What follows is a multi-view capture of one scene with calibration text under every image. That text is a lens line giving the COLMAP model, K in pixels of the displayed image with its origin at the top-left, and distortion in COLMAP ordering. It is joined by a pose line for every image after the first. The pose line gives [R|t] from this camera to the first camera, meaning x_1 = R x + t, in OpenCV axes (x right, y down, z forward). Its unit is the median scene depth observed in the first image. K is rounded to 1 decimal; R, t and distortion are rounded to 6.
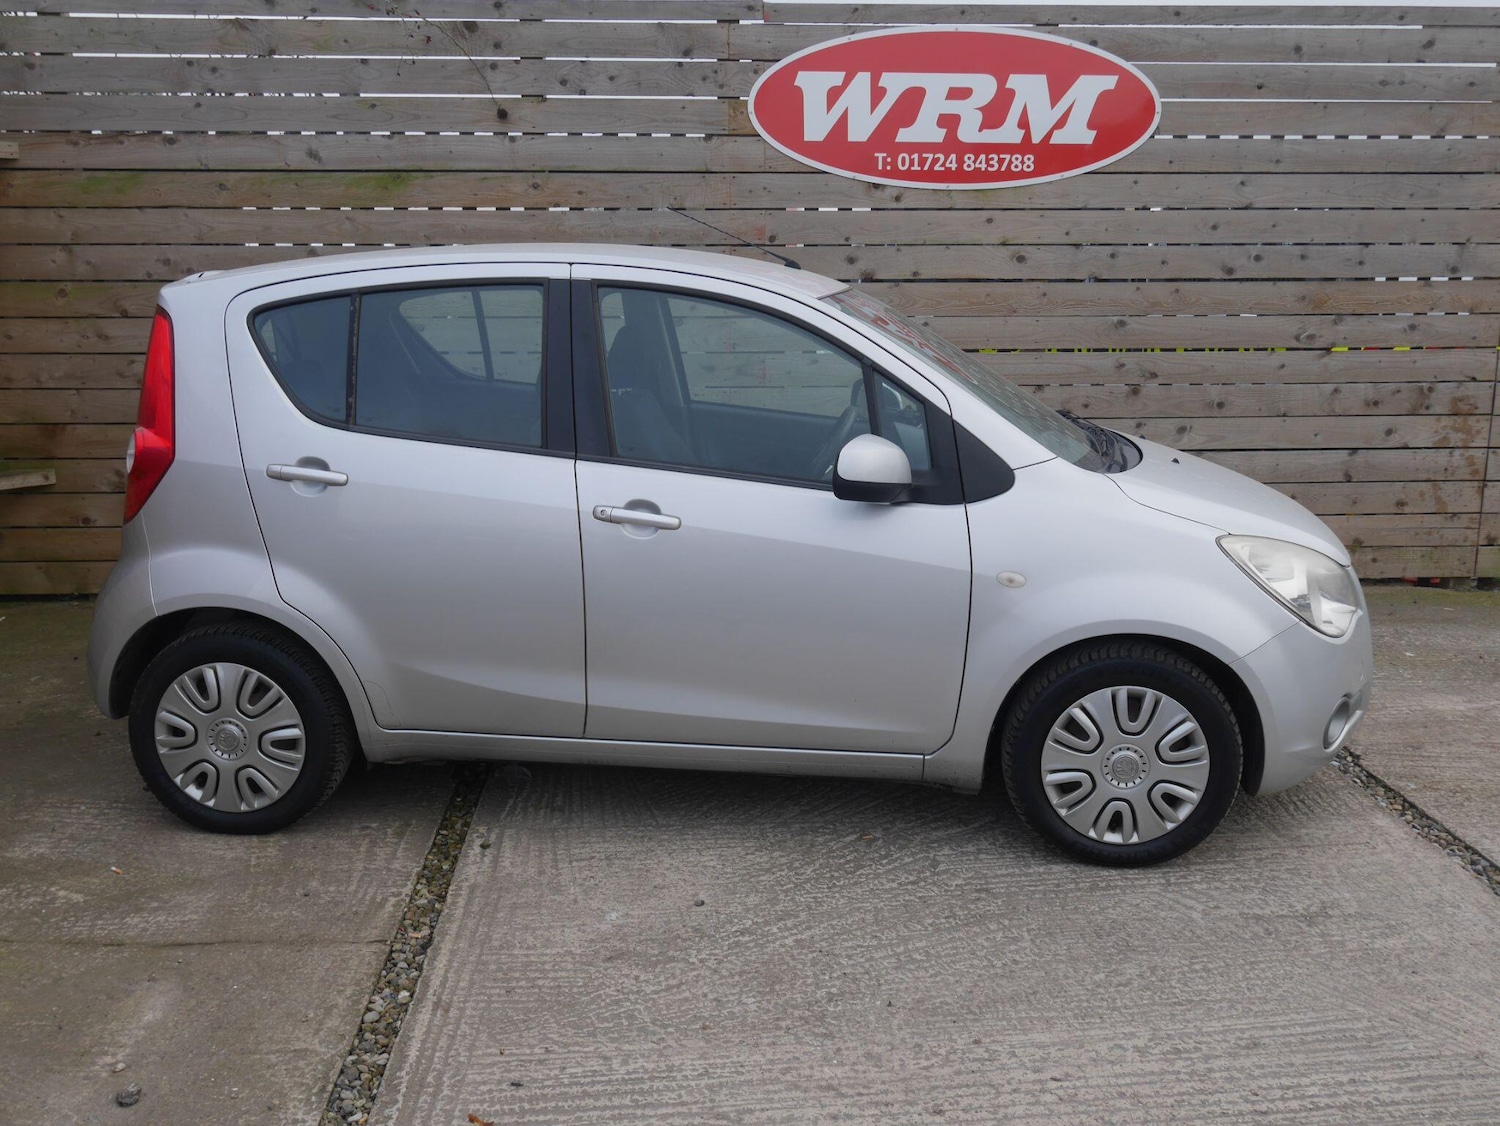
lens RADIAL K [[1446.4, 0, 741.2], [0, 1446.4, 562.7], [0, 0, 1]] dist [-0.005508, 0.000000]
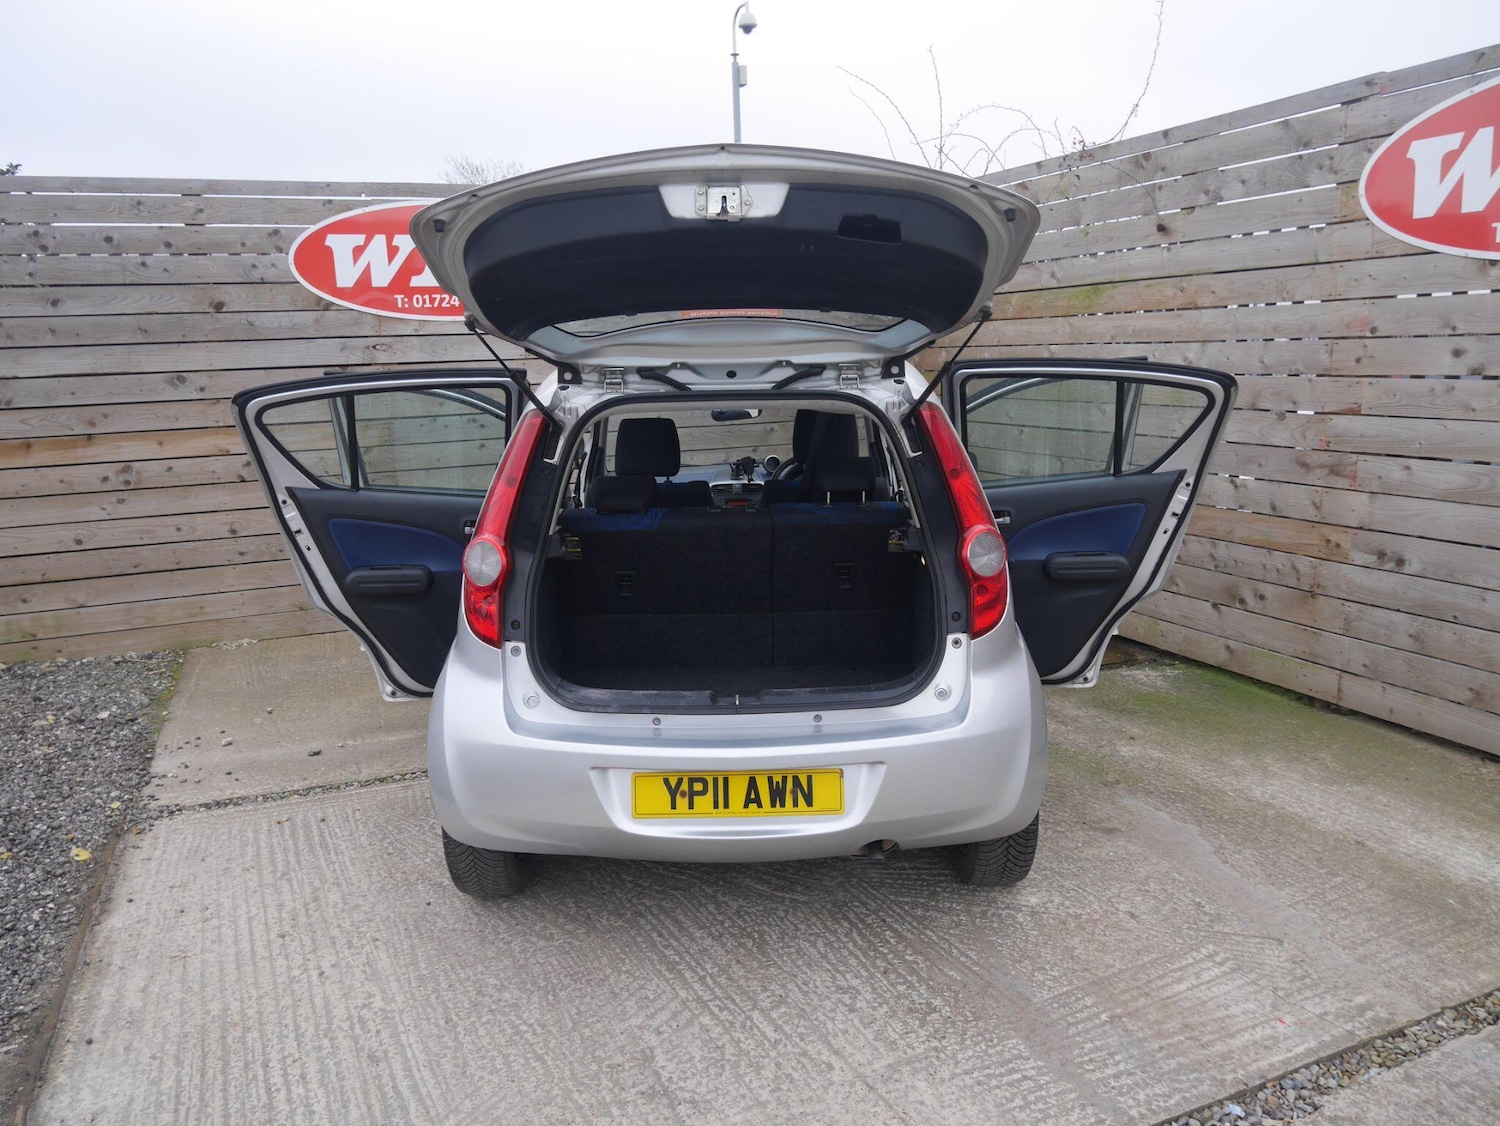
lens RADIAL K [[1071.7, 0, 745.6], [0, 1071.7, 565.6], [0, 0, 1]] dist [-0.064216, 0.019840]
pose [[0.345685, 0.169233, -0.922964, 0.554933], [-0.174790, 0.978000, 0.113859, -0.091472], [0.921927, 0.121966, 0.367660, 0.442627]]
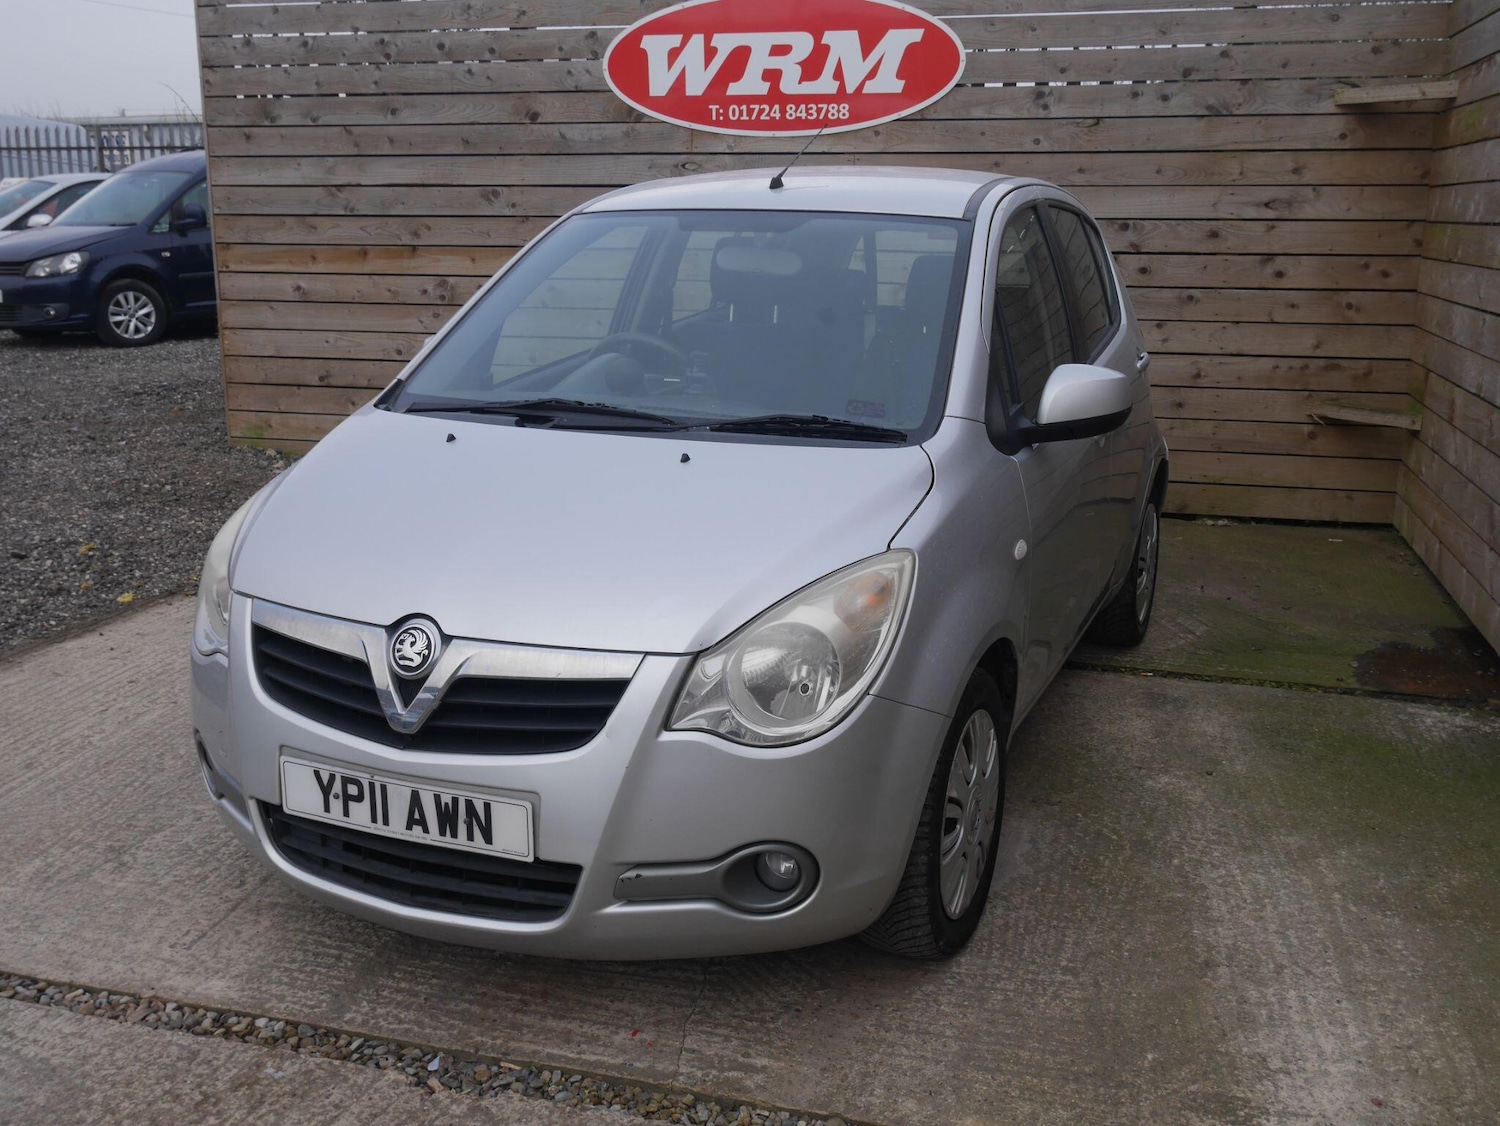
lens RADIAL K [[1446.4, 0, 744.8], [0, 1446.4, 554.9], [0, 0, 1]] dist [-0.005508, 0.000000]
pose [[-0.304448, 0.216887, -0.927508, 0.643308], [-0.211344, 0.934081, 0.287796, -0.174468], [0.928787, 0.283643, -0.238542, 0.899453]]
